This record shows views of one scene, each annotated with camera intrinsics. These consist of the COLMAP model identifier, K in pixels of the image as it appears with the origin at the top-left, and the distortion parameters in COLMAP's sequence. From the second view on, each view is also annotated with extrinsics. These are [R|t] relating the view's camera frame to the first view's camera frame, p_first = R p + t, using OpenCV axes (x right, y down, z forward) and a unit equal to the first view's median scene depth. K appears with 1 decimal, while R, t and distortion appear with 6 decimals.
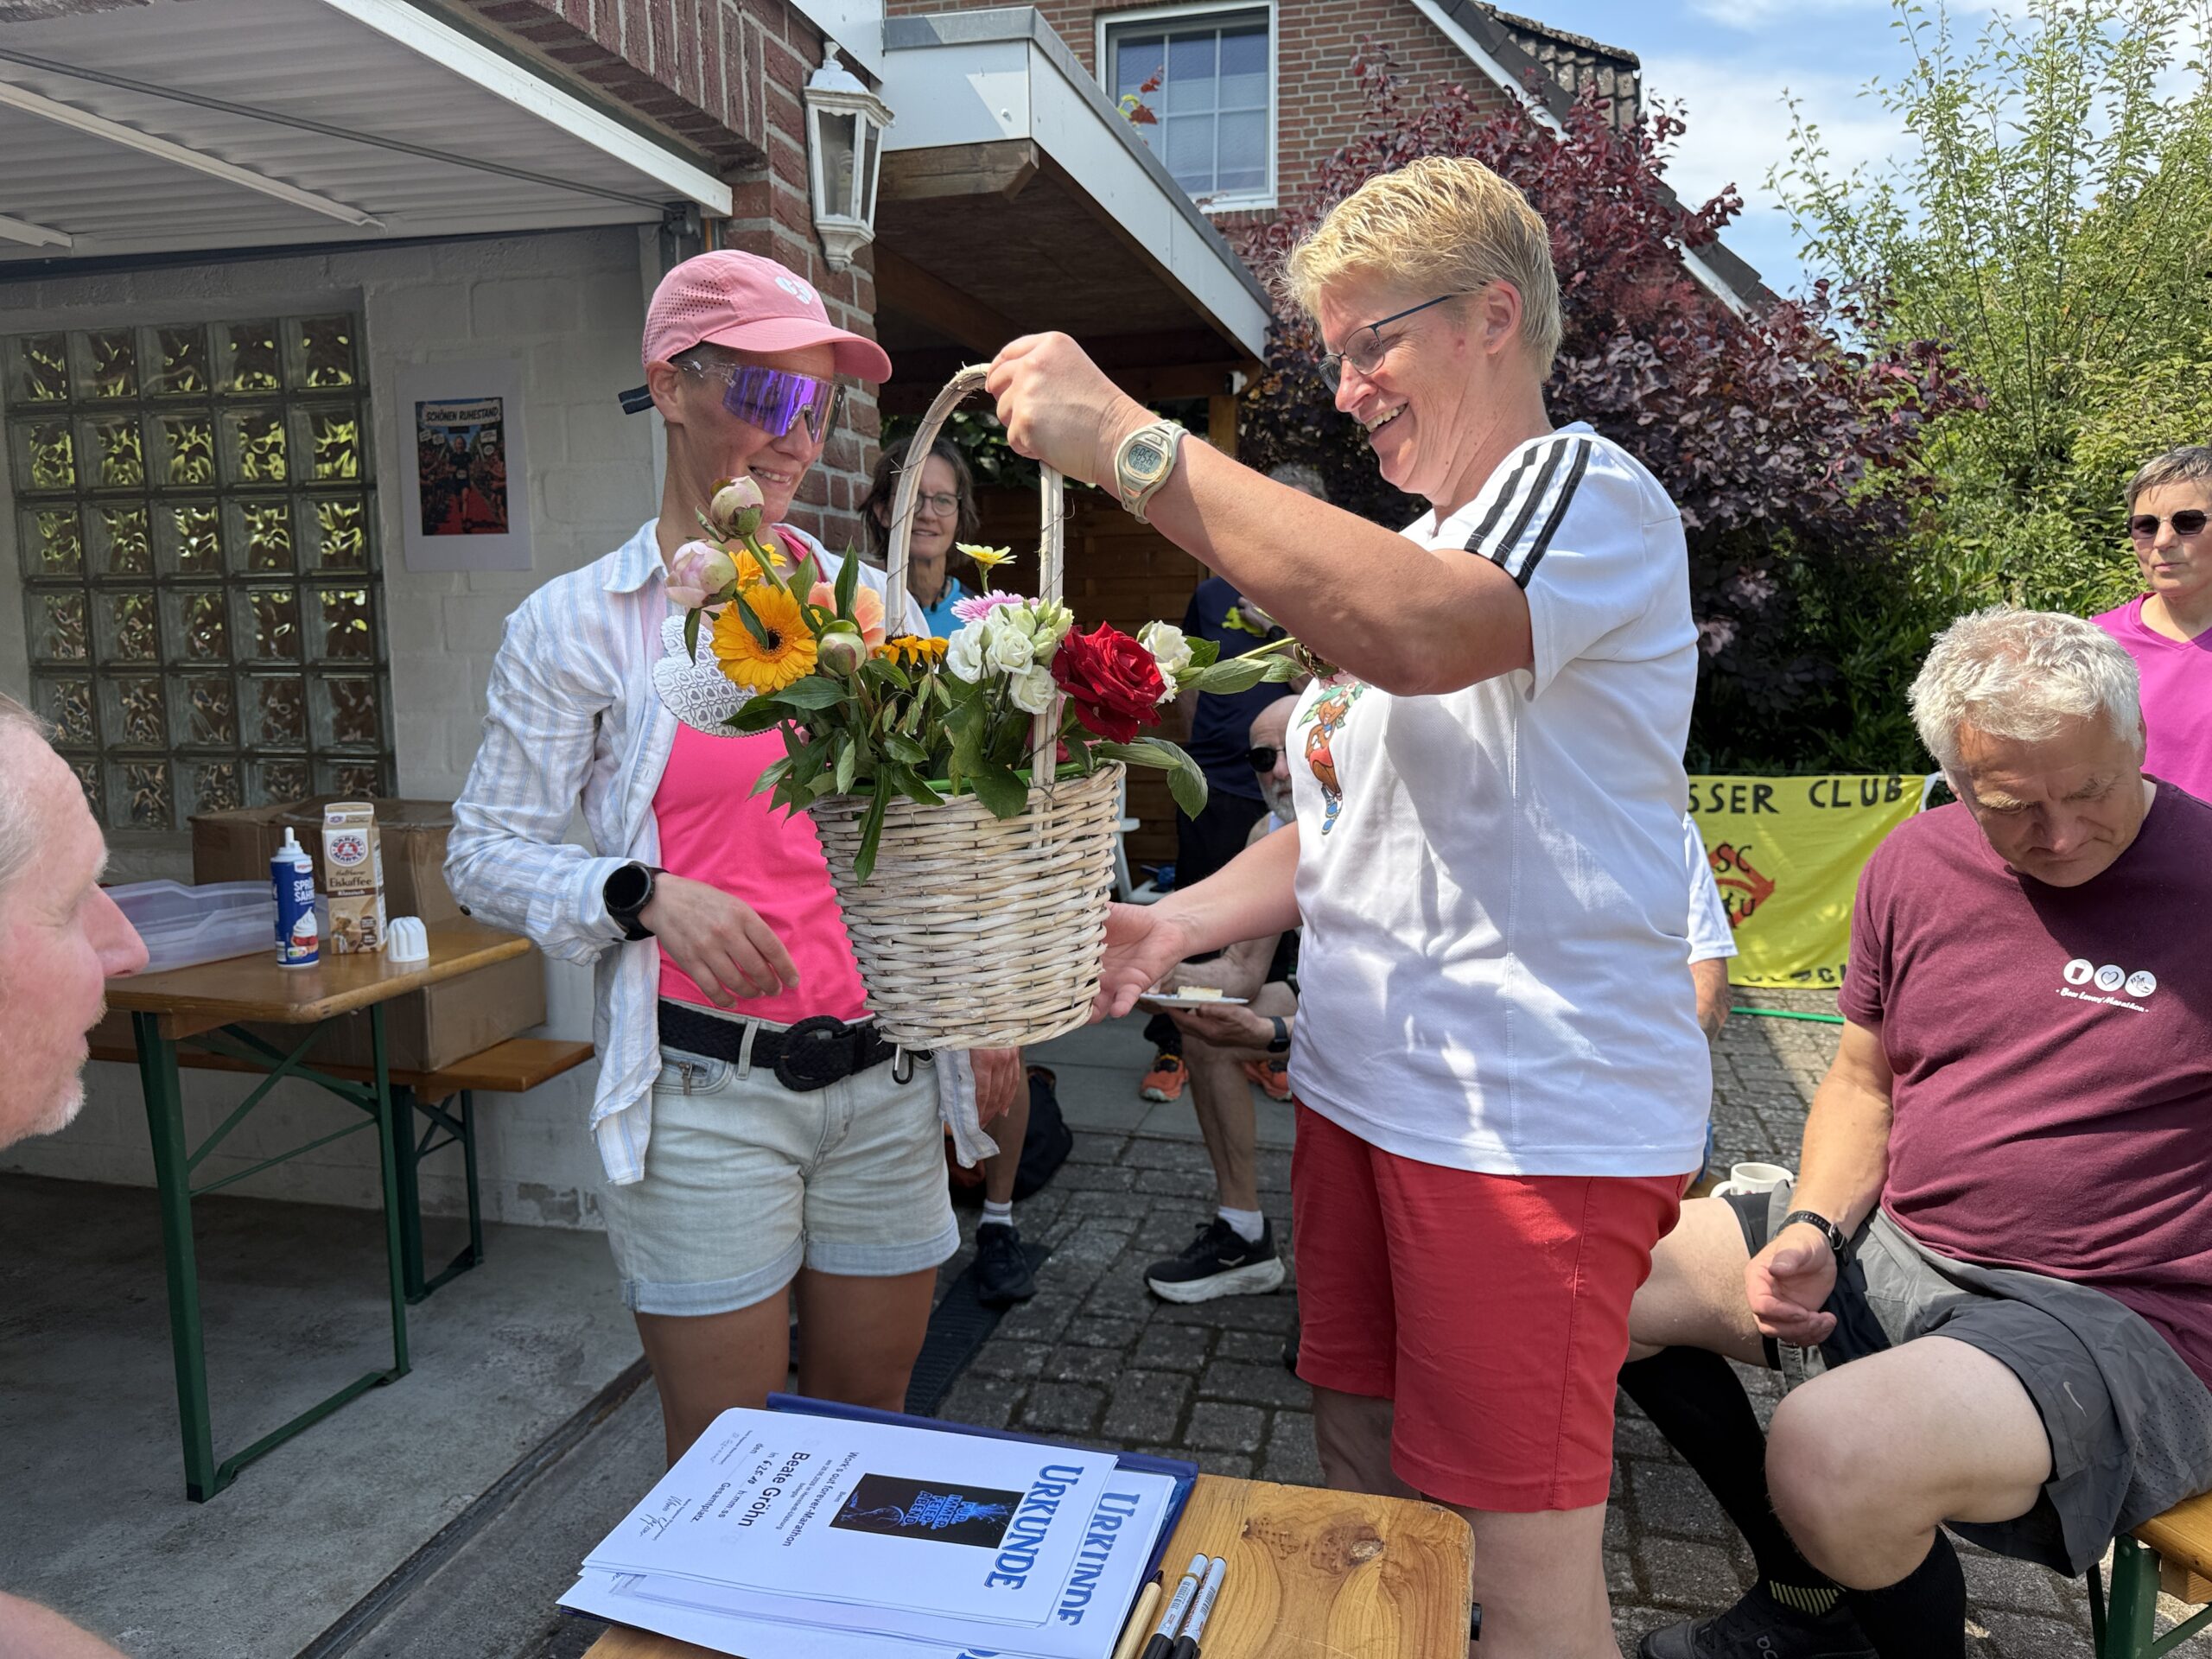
lens RADIAL K [[1574.9, 0, 1106.0], [0, 1574.9, 829.5], [0, 0, 1]] dist [0.046104, -0.047507]
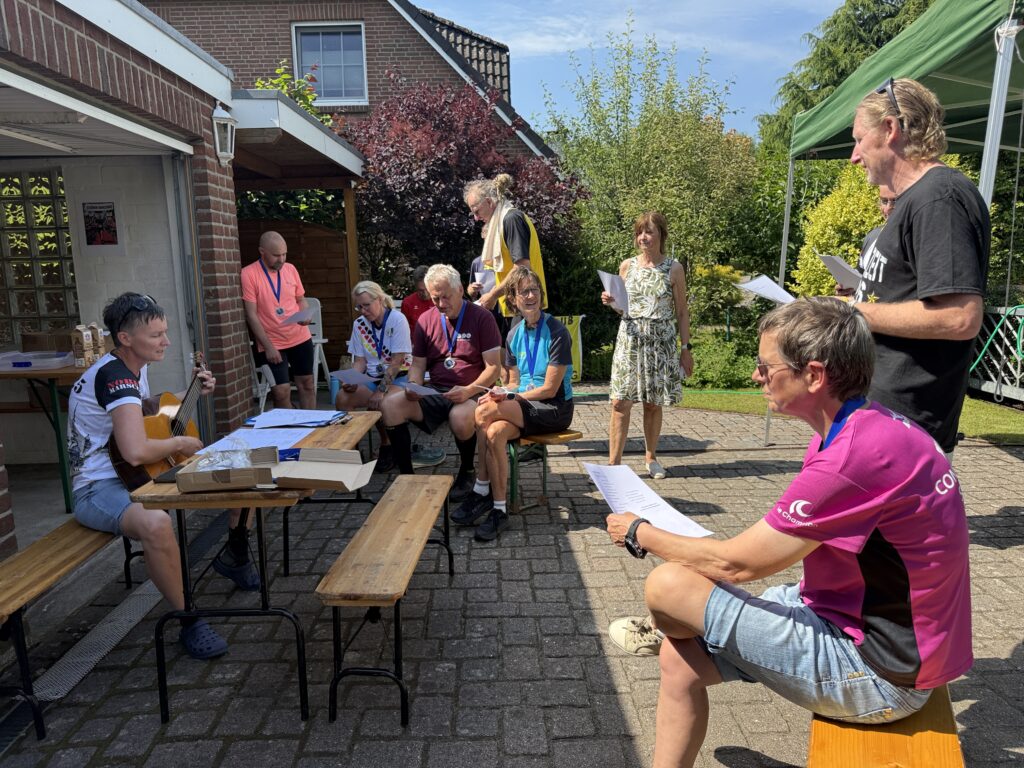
lens RADIAL K [[727.2, 0, 491.9], [0, 727.2, 384.1], [0, 0, 1]] dist [0.109245, -0.153987]
pose [[0.970555, -0.050560, 0.235514, -0.005622], [0.044192, 0.998503, 0.032243, 0.072011], [-0.236792, -0.020886, 0.971336, -0.569325]]
